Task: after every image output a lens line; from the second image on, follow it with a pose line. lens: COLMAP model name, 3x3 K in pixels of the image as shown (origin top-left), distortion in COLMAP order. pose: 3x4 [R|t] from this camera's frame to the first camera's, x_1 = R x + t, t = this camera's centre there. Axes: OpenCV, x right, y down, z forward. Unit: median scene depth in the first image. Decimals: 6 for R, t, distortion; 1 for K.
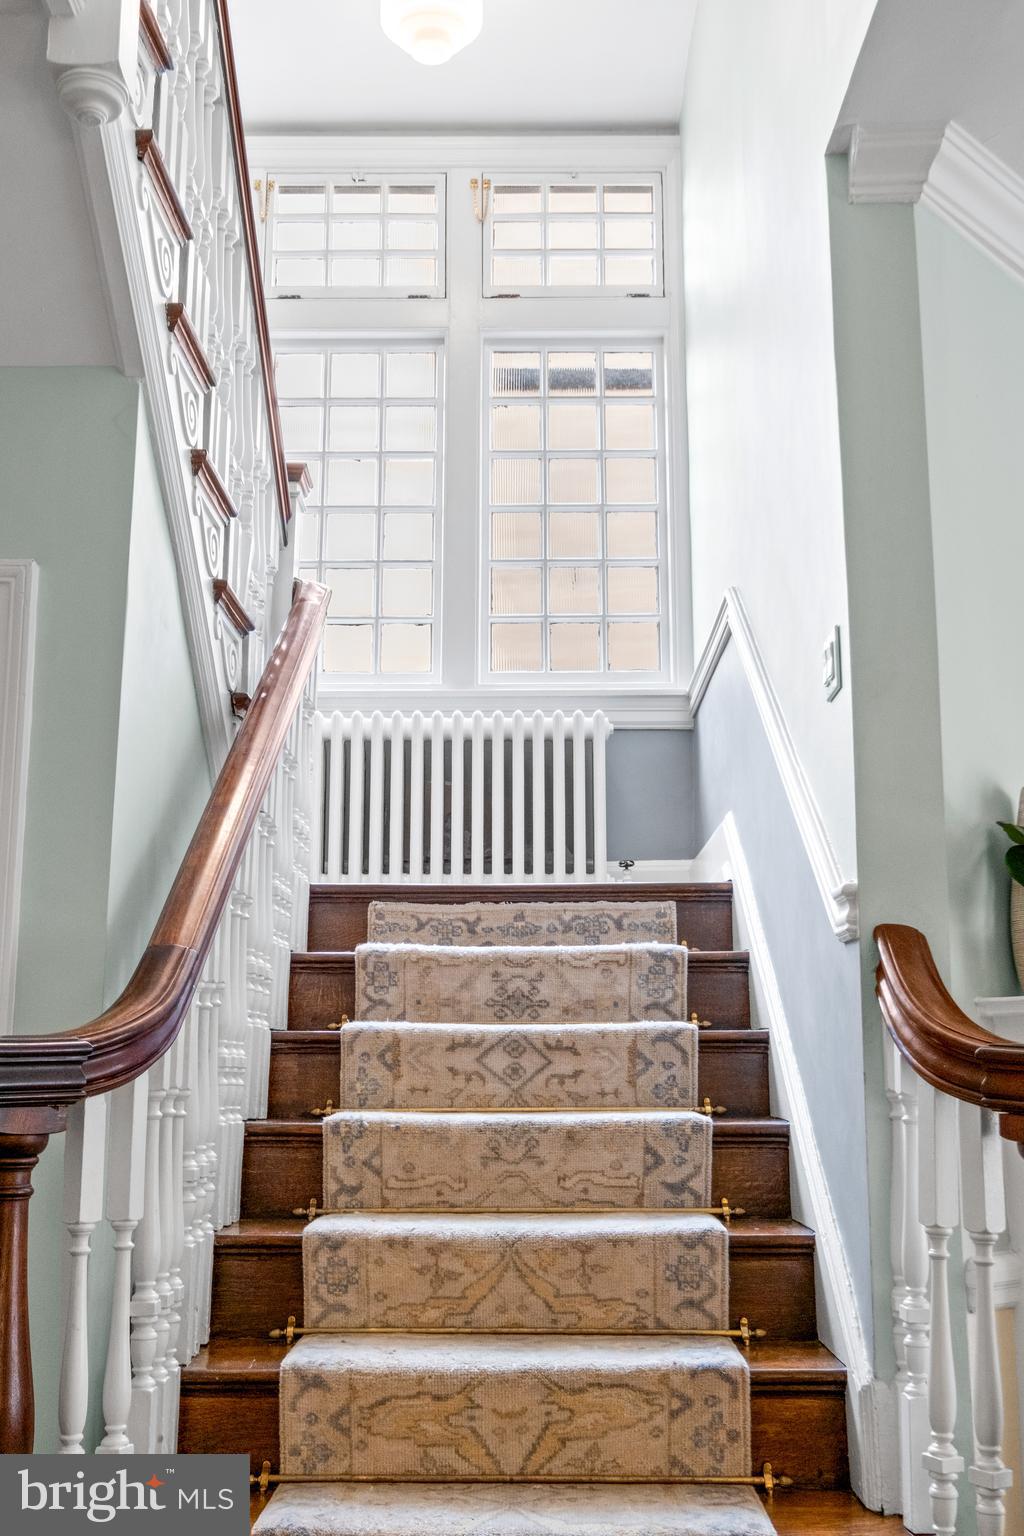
lens RADIAL K [[1627.4, 0, 502.4], [0, 1627.4, 763.3], [0, 0, 1]] dist [0.004560, 0.048915]
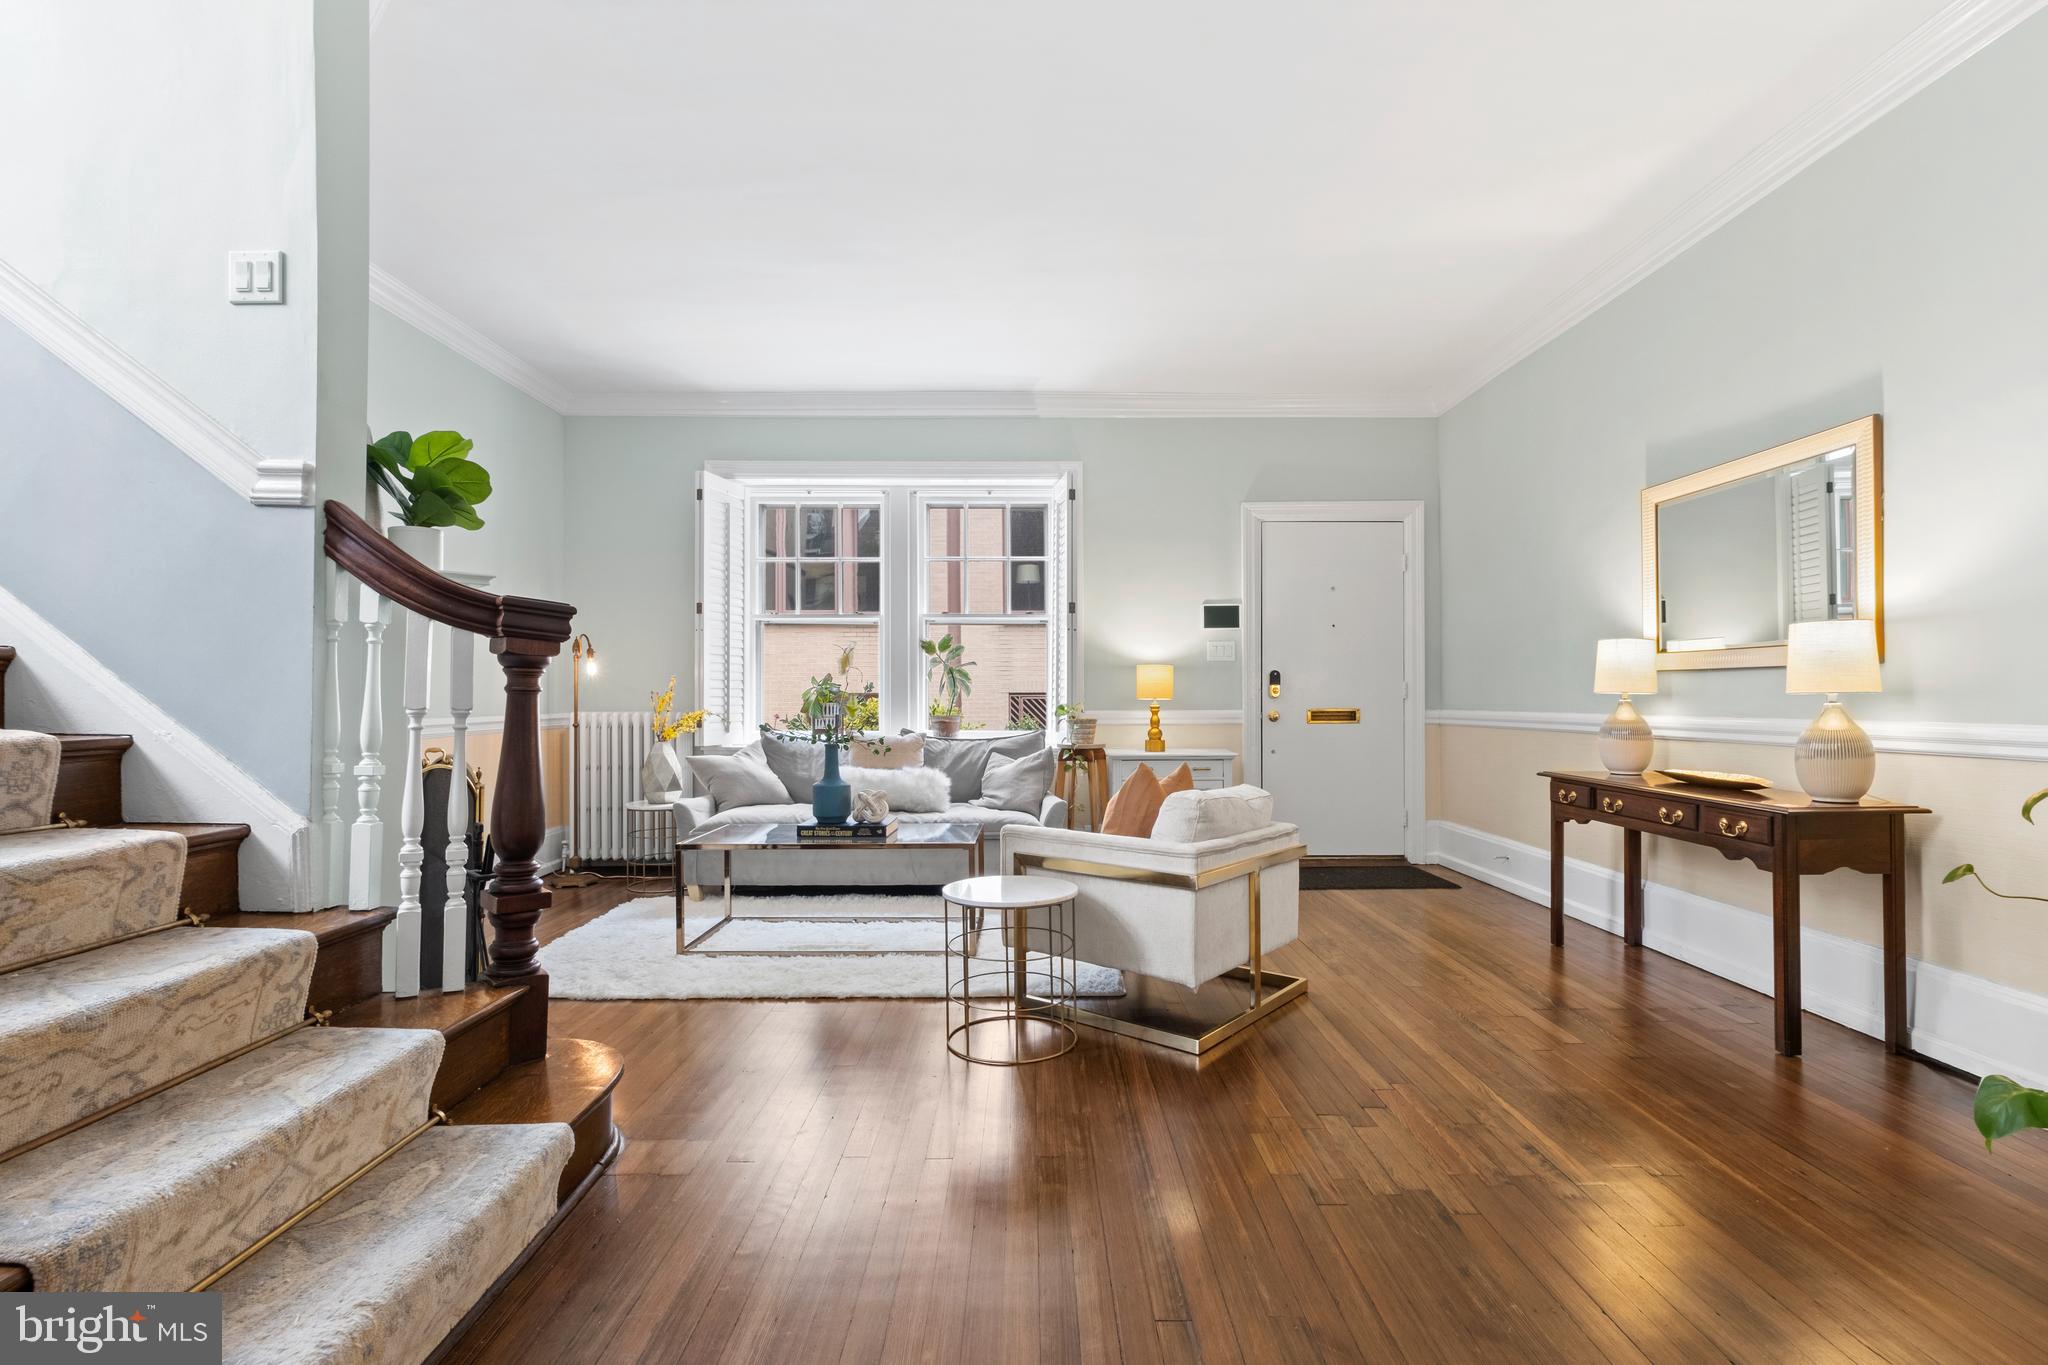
lens RADIAL K [[933.1, 0, 1031.6], [0, 933.1, 694.7], [0, 0, 1]] dist [-0.000507, 0.000407]
pose [[-0.013643, 0.001845, 0.999905, -0.474403], [-0.198150, 0.980161, -0.004512, 0.125938], [-0.980077, -0.198192, -0.013007, 0.355170]]
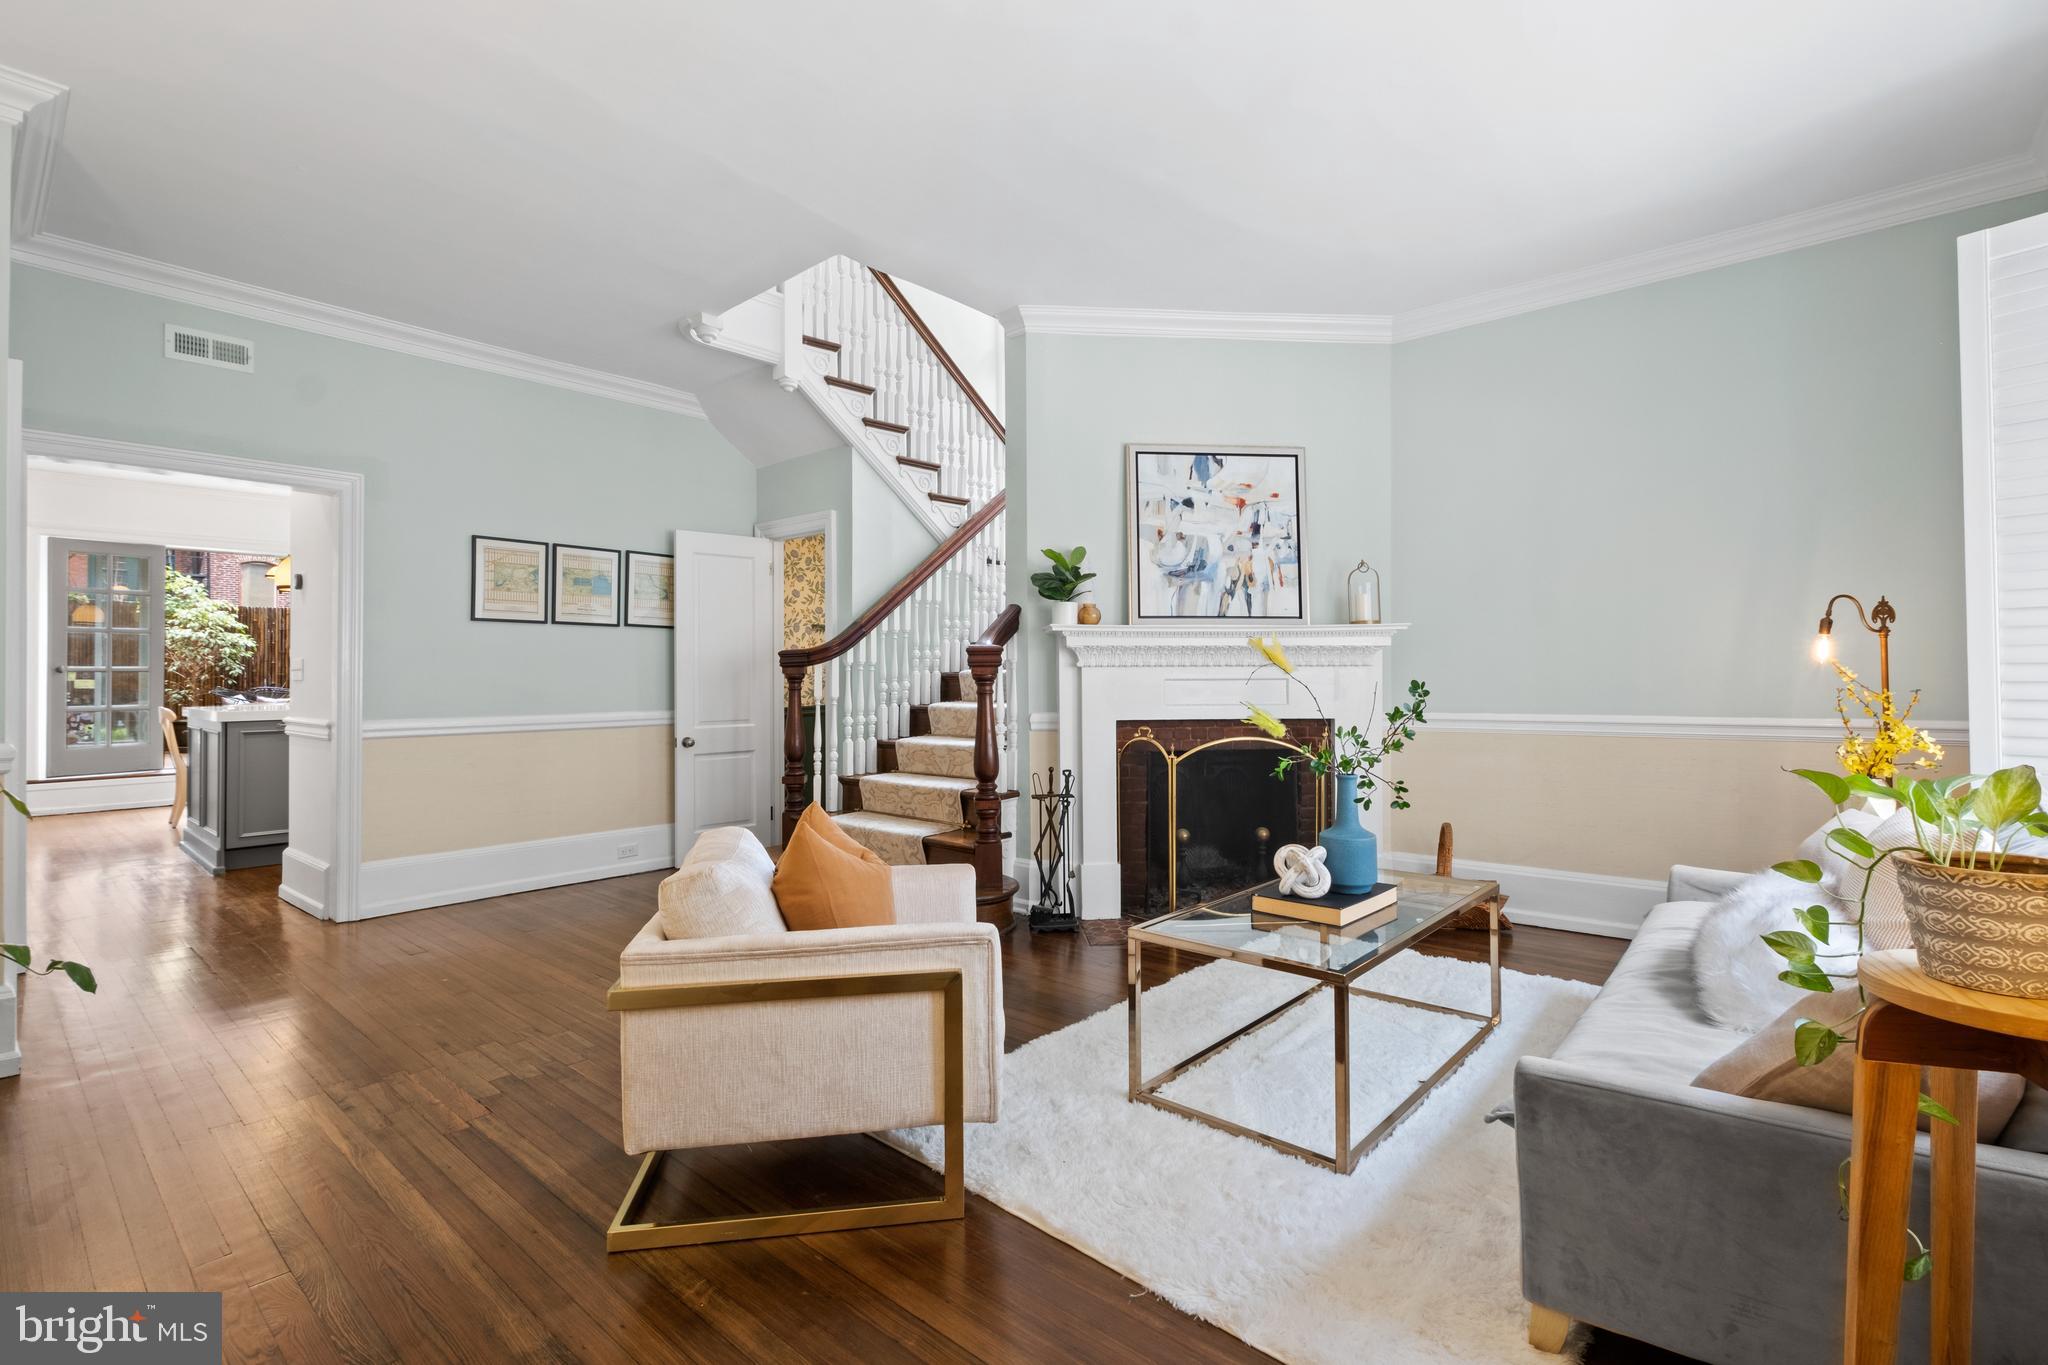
lens RADIAL K [[940.1, 0, 1032.9], [0, 940.1, 668.9], [0, 0, 1]] dist [-0.000300, 0.000382]
pose [[0.764319, -0.010799, -0.644748, 1.180945], [0.136892, 0.979787, 0.145868, -0.025803], [0.630140, -0.199751, 0.750349, -0.241136]]
